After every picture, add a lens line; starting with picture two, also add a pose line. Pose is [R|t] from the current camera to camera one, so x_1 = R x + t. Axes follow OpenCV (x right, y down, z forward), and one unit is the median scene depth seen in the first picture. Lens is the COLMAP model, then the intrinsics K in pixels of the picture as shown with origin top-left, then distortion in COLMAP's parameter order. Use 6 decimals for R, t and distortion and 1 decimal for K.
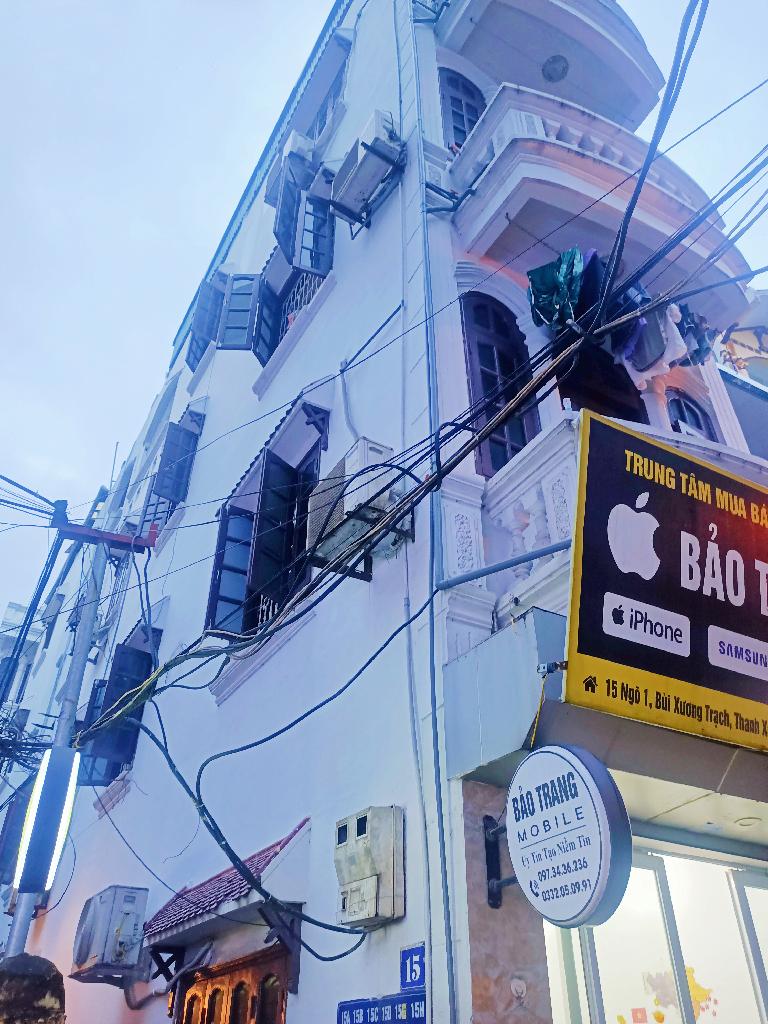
lens RADIAL K [[768.1, 0, 376.5], [0, 768.1, 498.3], [0, 0, 1]] dist [0.044740, -0.042370]
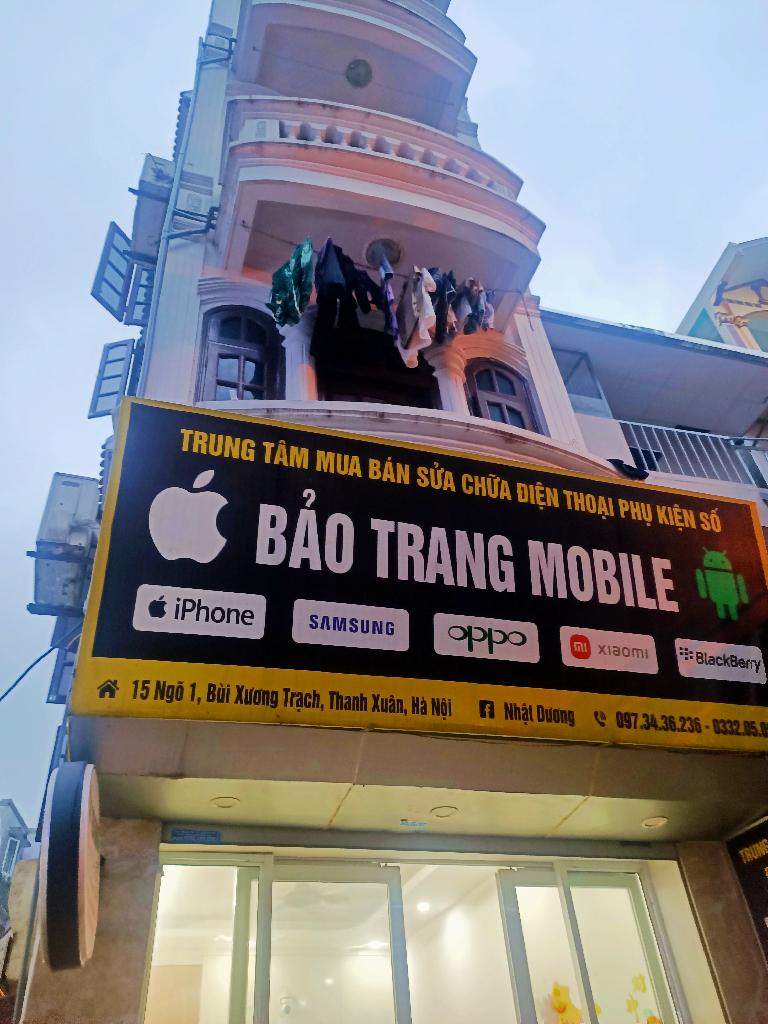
lens RADIAL K [[768.1, 0, 384.4], [0, 768.1, 501.9], [0, 0, 1]] dist [0.044740, -0.042370]
pose [[0.974850, -0.195827, -0.106395, 0.644344], [0.189683, 0.979679, -0.065183, 0.129403], [0.116998, 0.043362, 0.992185, 0.115700]]
